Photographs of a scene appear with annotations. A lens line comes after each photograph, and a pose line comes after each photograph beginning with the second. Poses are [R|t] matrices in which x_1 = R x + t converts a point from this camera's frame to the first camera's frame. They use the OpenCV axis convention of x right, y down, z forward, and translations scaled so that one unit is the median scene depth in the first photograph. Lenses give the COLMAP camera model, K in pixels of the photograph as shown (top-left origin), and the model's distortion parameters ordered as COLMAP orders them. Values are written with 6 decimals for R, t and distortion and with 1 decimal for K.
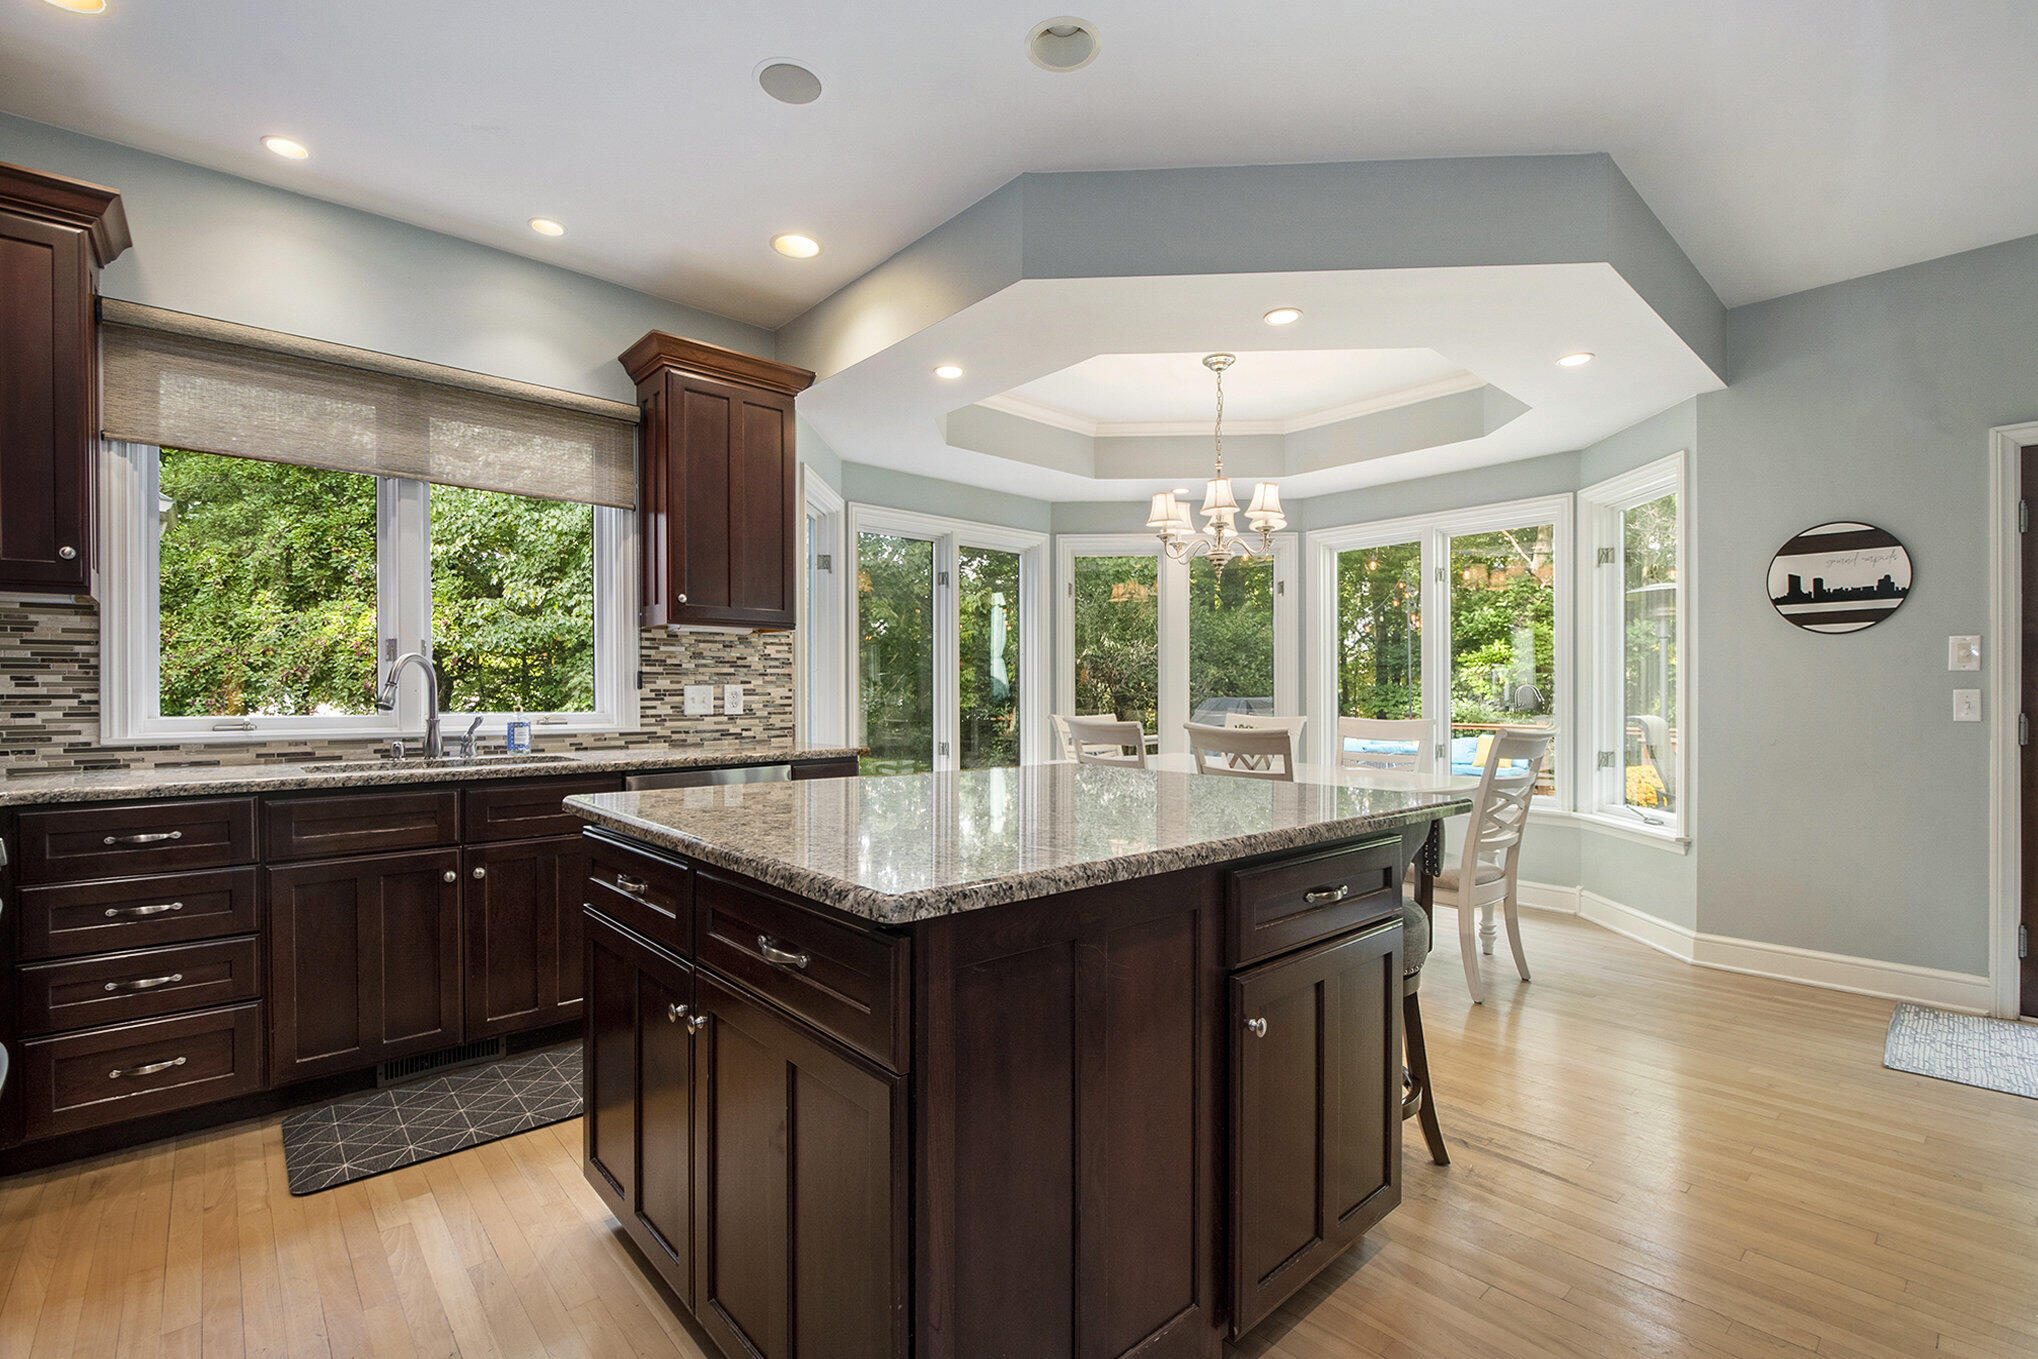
lens RADIAL K [[903.2, 0, 1010.3], [0, 903.2, 697.4], [0, 0, 1]] dist [0.003595, -0.012320]
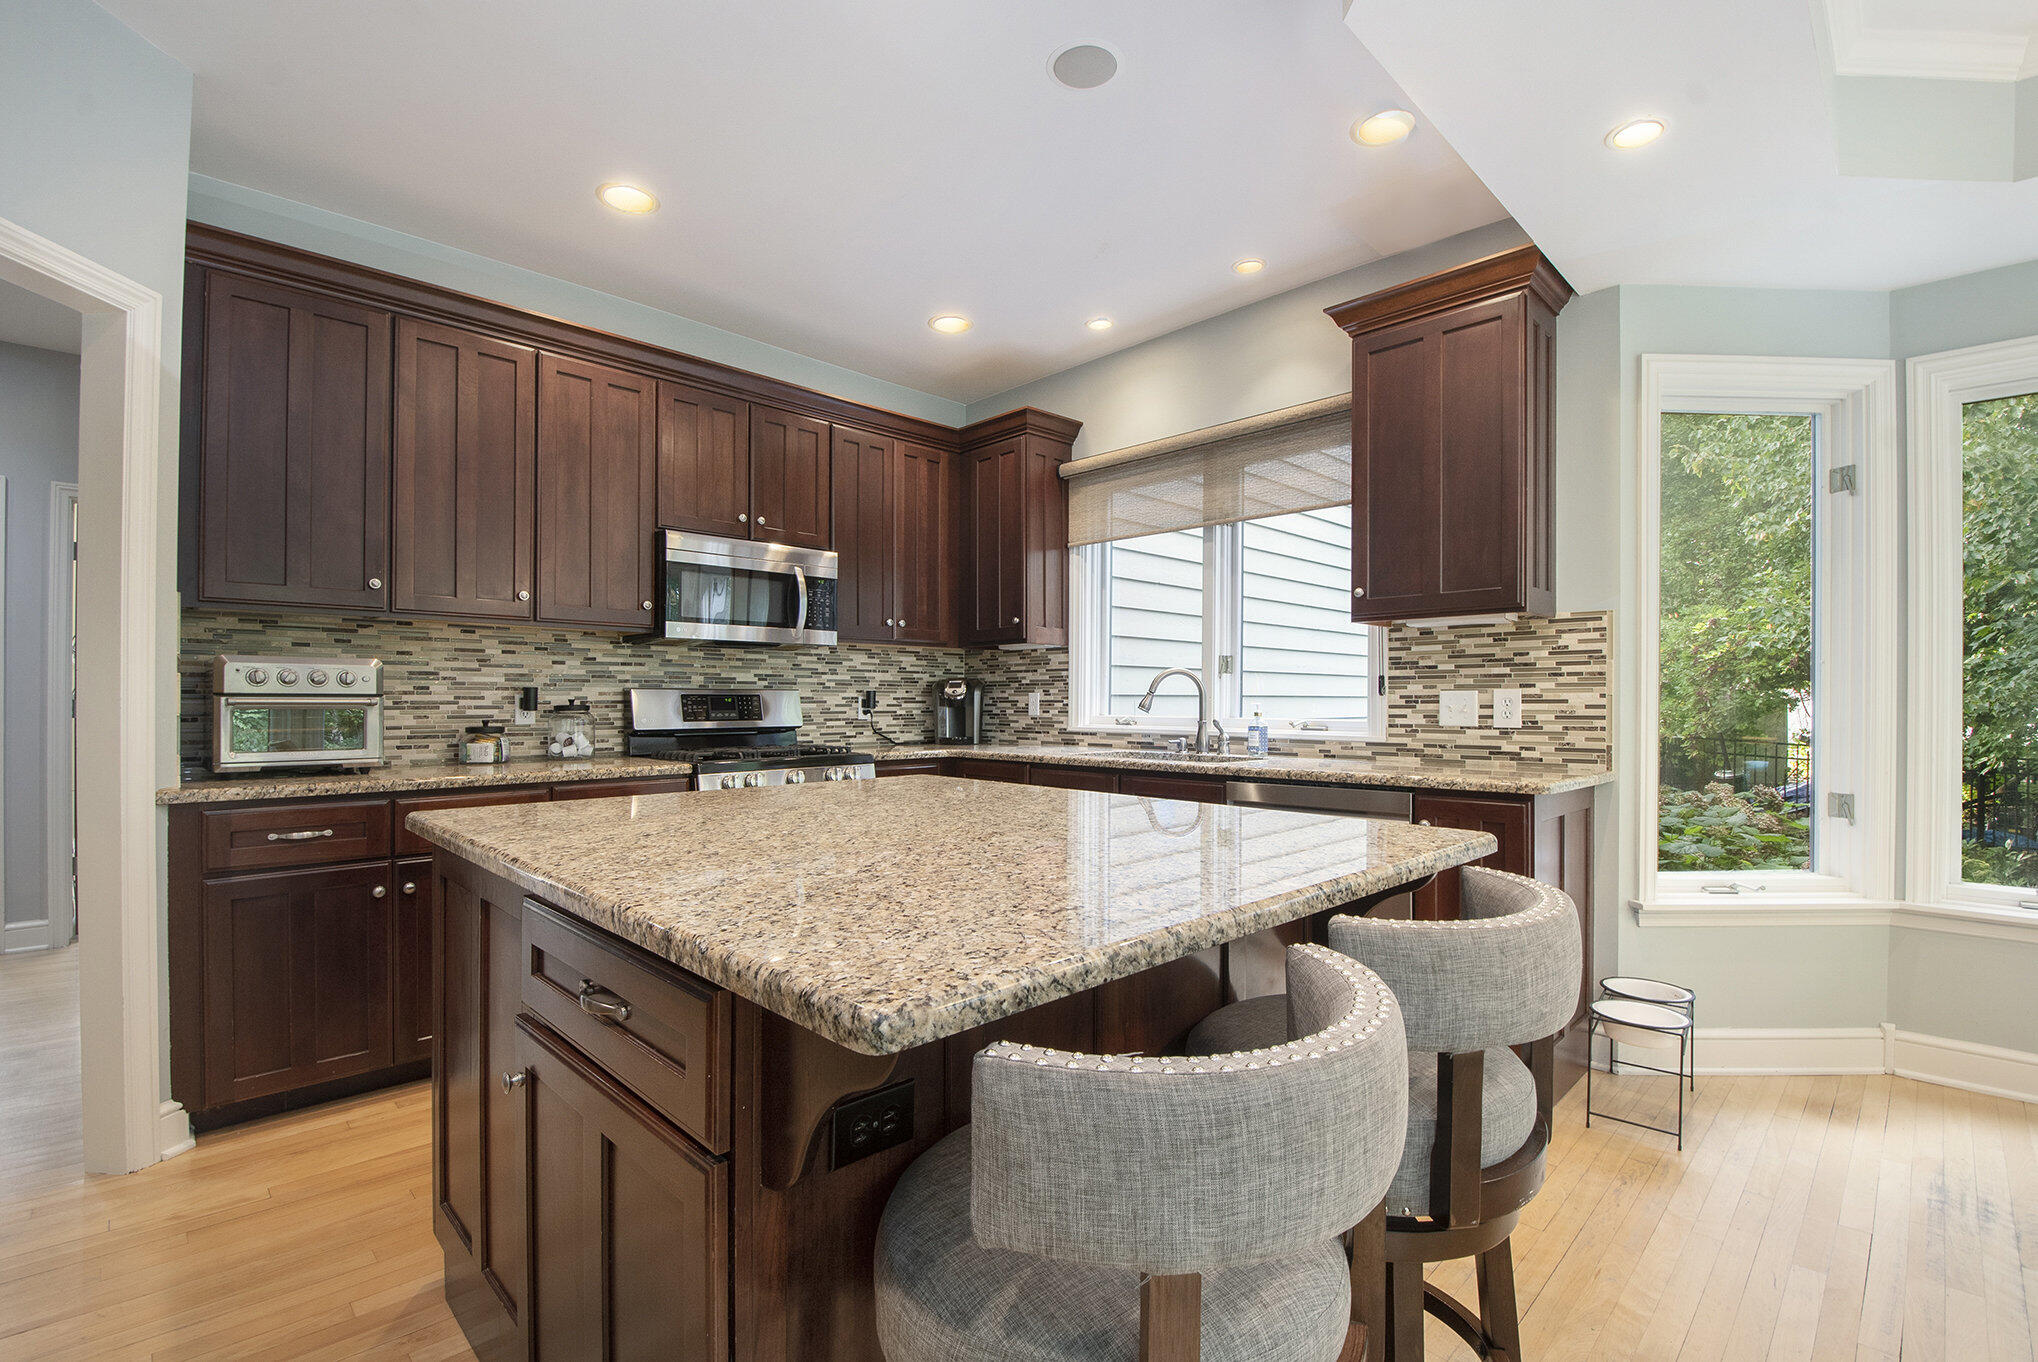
lens RADIAL K [[903.2, 0, 1010.3], [0, 903.2, 698.9], [0, 0, 1]] dist [0.003595, -0.012320]
pose [[0.039628, 0.002188, -0.999212, 0.468908], [-0.003460, 0.999992, 0.002053, -0.006126], [0.999209, 0.003375, 0.039635, 0.573390]]
